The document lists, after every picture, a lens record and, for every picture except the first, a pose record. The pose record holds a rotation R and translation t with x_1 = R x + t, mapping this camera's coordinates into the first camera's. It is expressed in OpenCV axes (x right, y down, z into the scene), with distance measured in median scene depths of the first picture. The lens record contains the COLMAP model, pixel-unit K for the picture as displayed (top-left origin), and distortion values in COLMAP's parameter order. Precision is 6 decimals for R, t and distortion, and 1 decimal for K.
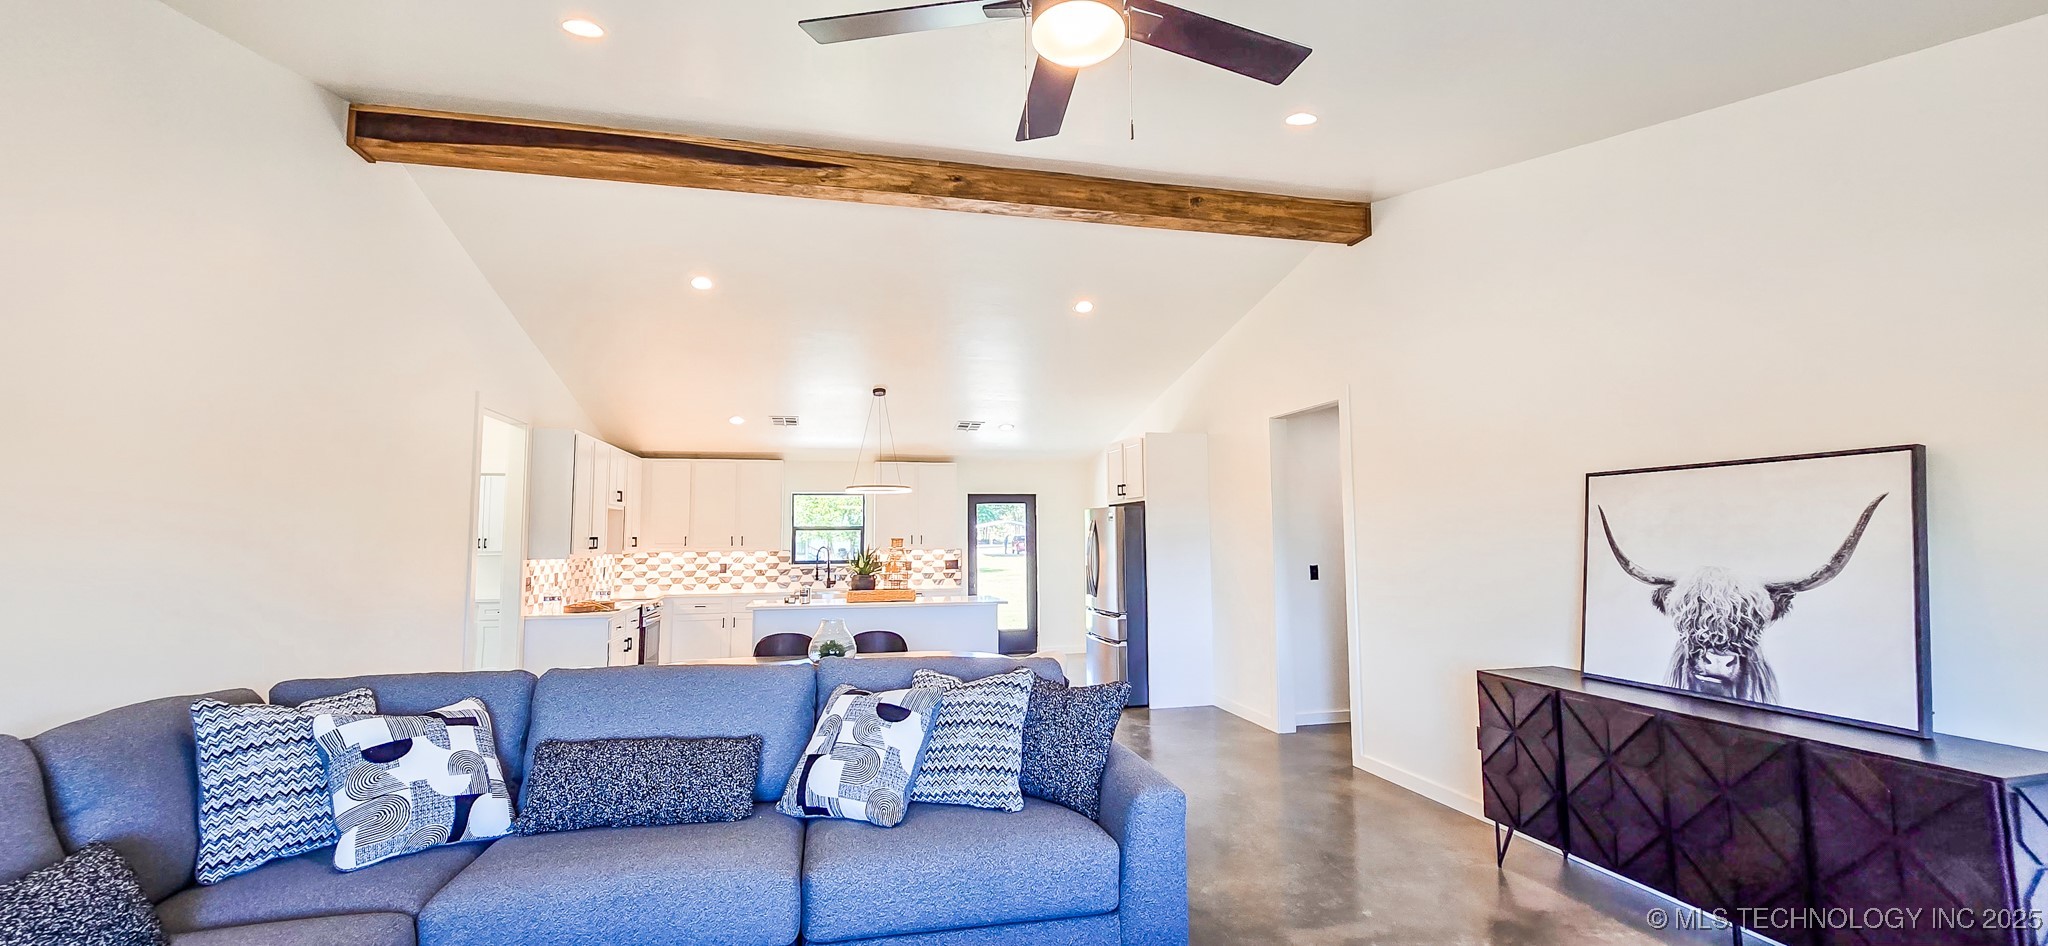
lens RADIAL K [[840.9, 0, 1037.1], [0, 840.9, 464.9], [0, 0, 1]] dist [-0.001388, 0.001284]
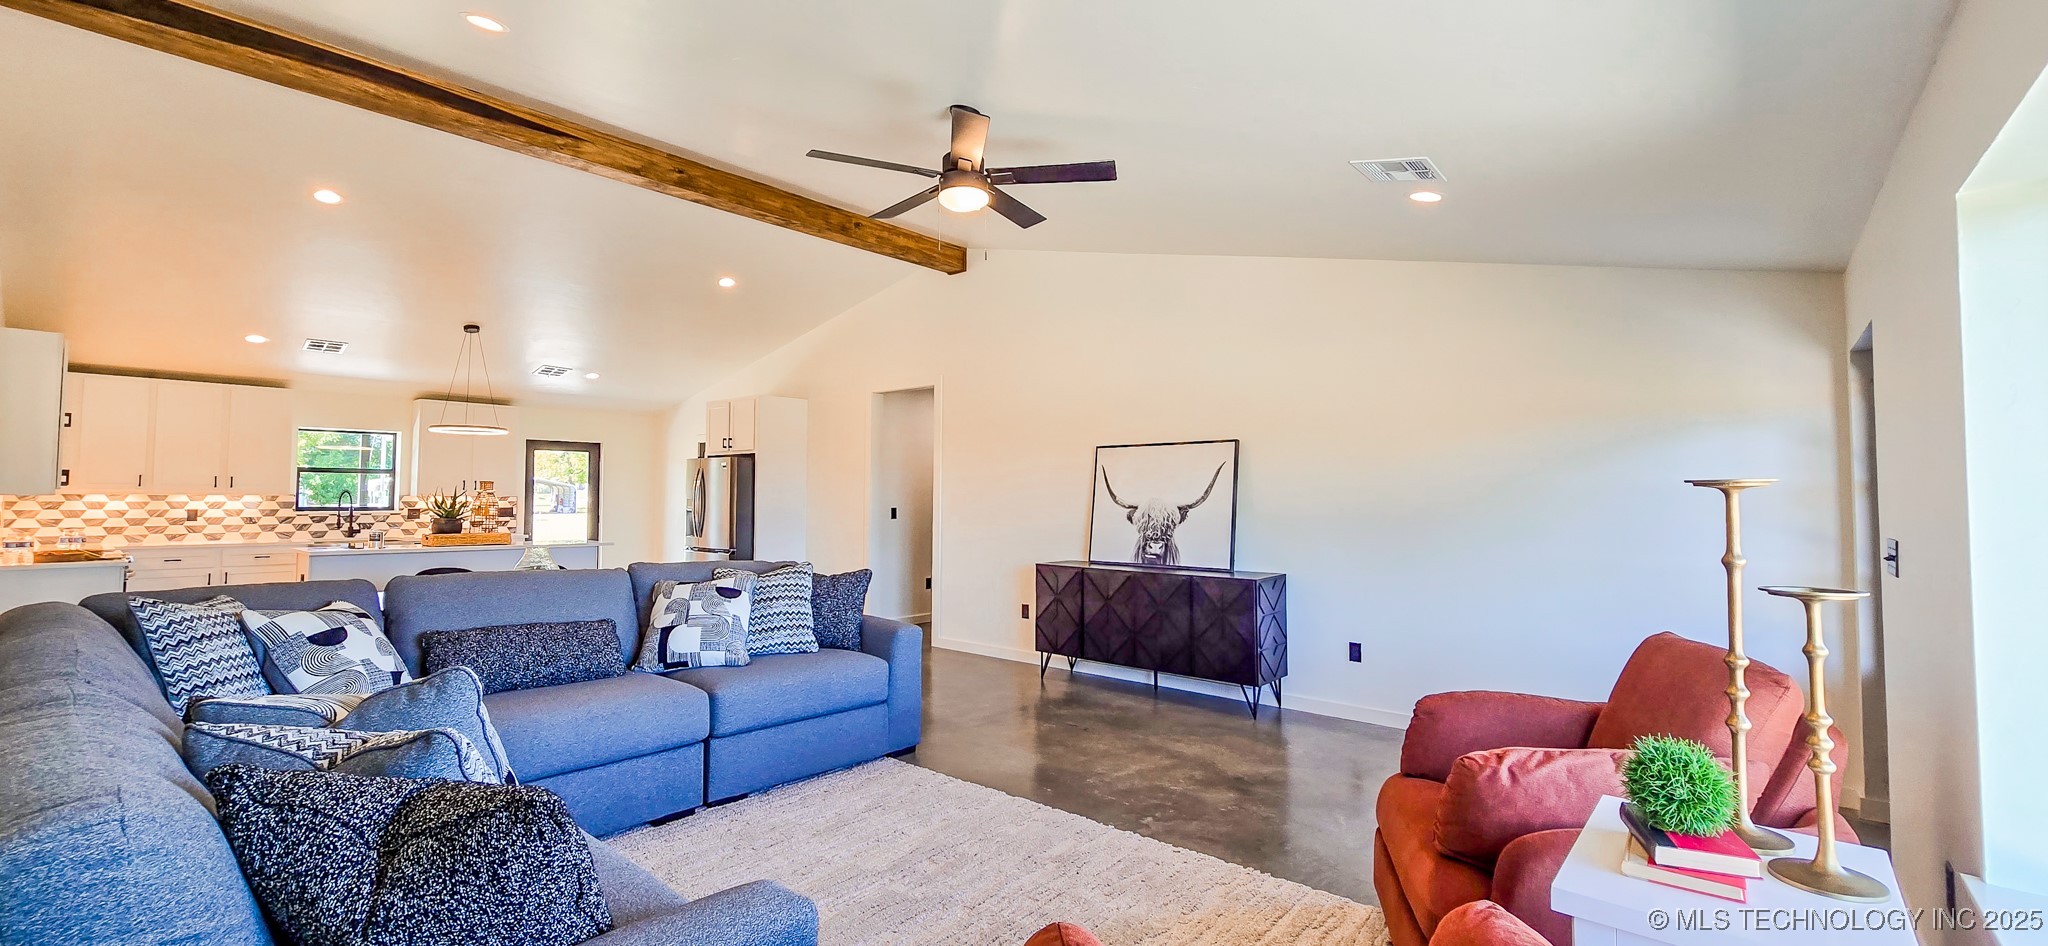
lens RADIAL K [[840.9, 0, 1031.1], [0, 840.9, 471.0], [0, 0, 1]] dist [-0.001388, 0.001284]
pose [[0.815040, 0.029824, 0.578637, -0.522711], [-0.059598, 0.997692, 0.032523, 0.014321], [-0.576332, -0.060993, 0.814936, -0.380759]]
